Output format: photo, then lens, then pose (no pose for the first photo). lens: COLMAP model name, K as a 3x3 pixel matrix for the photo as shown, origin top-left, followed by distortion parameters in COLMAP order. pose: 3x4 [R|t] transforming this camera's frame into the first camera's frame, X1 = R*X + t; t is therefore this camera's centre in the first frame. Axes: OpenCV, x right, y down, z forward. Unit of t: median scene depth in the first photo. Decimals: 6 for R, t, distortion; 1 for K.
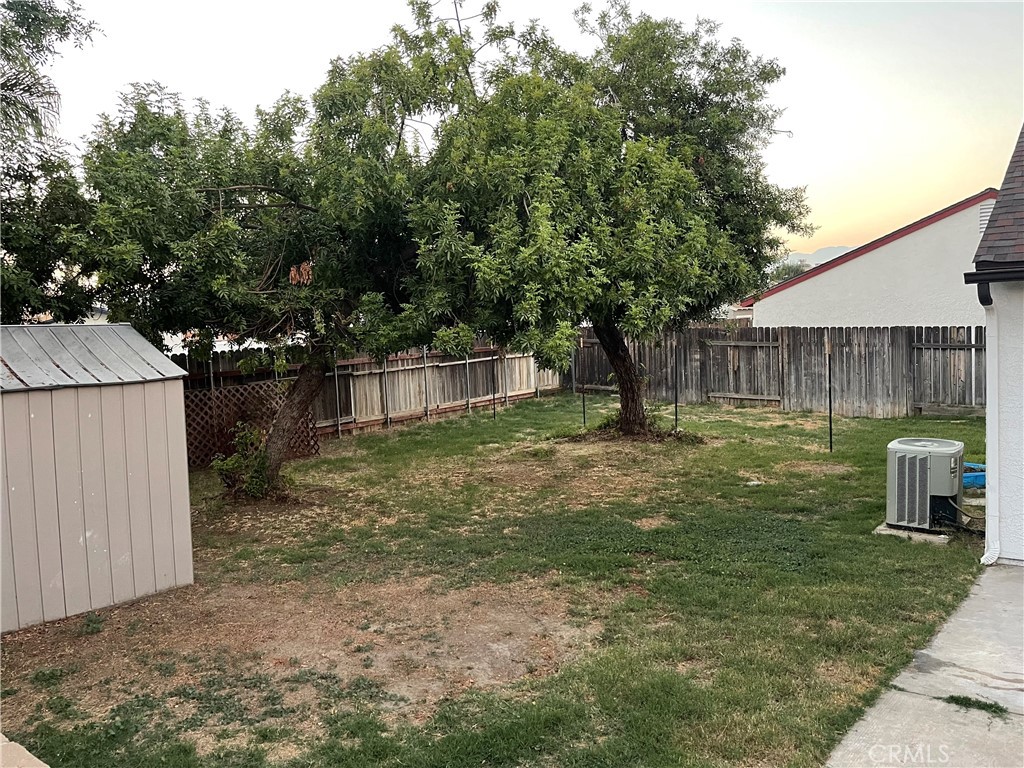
lens RADIAL K [[816.3, 0, 507.5], [0, 816.3, 394.7], [0, 0, 1]] dist [0.032412, -0.001102]
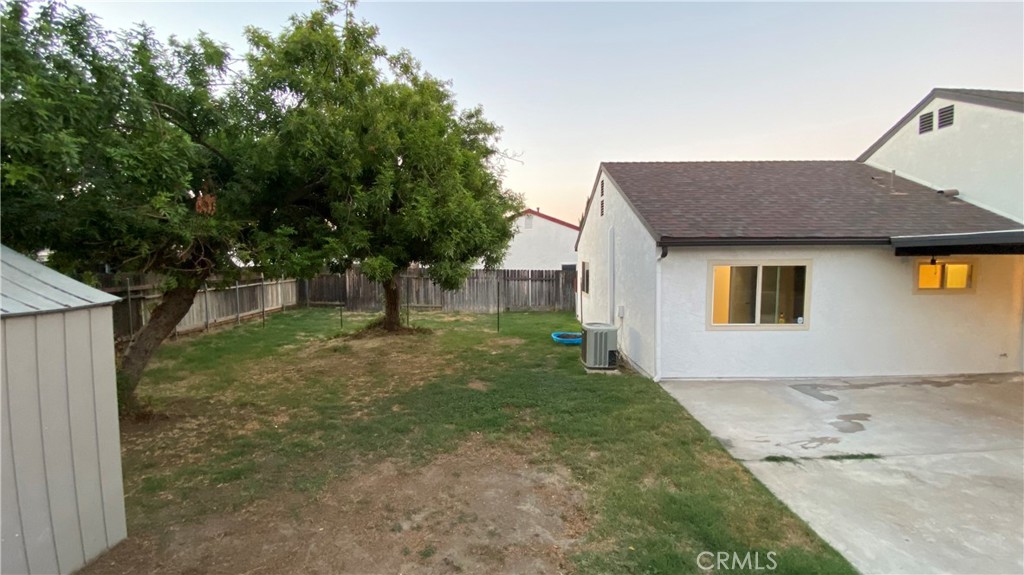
lens RADIAL K [[412.6, 0, 512.0], [0, 412.6, 287.5], [0, 0, 1]] dist [0.044176, -0.036635]
pose [[0.774851, -0.006225, 0.632113, -0.295991], [0.031265, 0.999105, -0.028486, -0.010849], [-0.631370, 0.041836, 0.774352, 0.337208]]
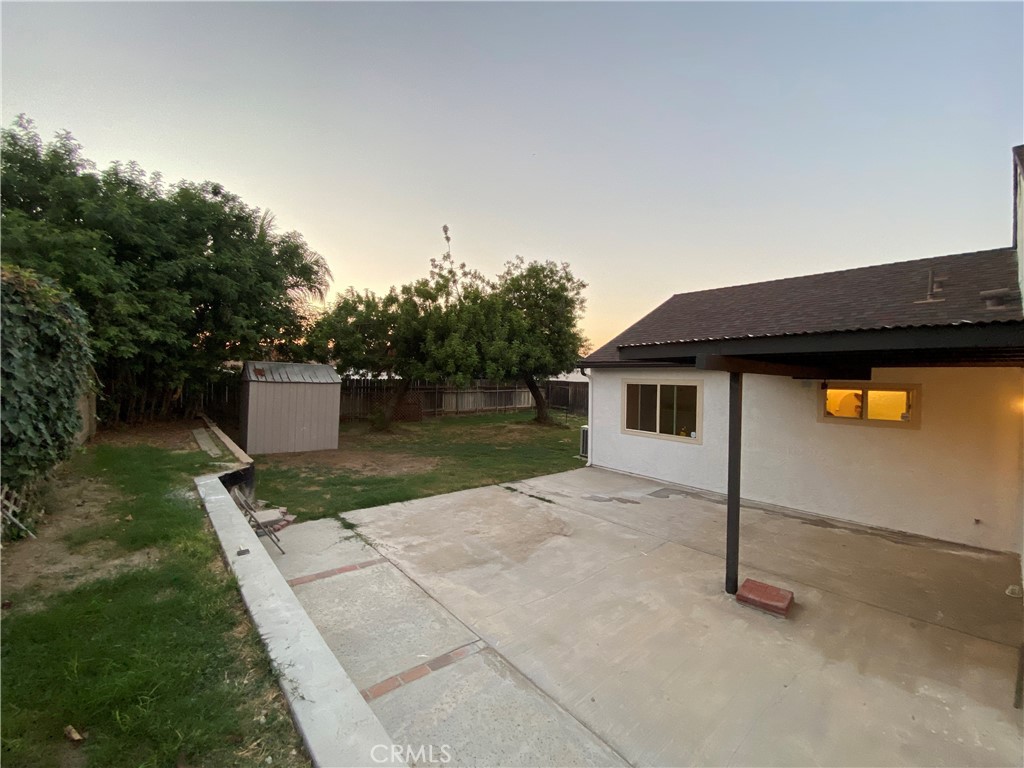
lens RADIAL K [[413.2, 0, 517.9], [0, 413.2, 379.6], [0, 0, 1]] dist [0.012507, -0.000017]
pose [[0.982997, 0.064580, -0.171888, 0.466610], [-0.078450, 0.994081, -0.075157, 0.028024], [0.166017, 0.087364, 0.982245, -0.385285]]
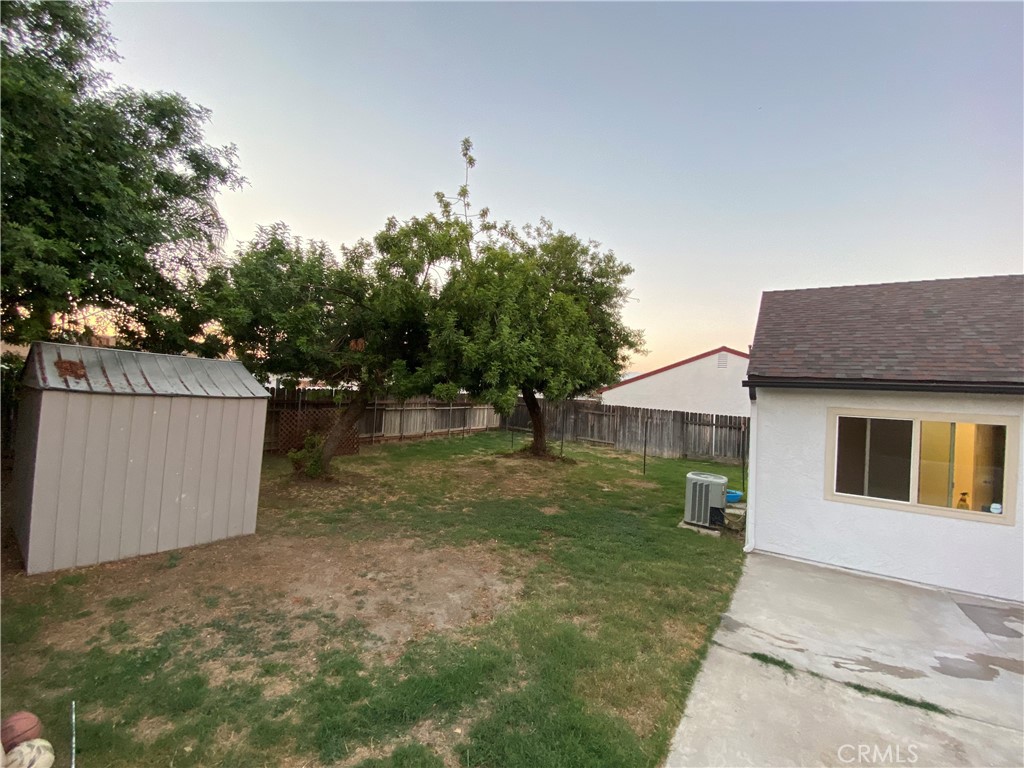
lens RADIAL K [[413.1, 0, 514.6], [0, 413.1, 384.8], [0, 0, 1]] dist [0.029524, -0.027270]
pose [[0.990263, 0.098494, 0.098376, -0.008790], [-0.086950, 0.989502, -0.115437, 0.004625], [-0.108714, 0.105760, 0.988431, 0.138453]]
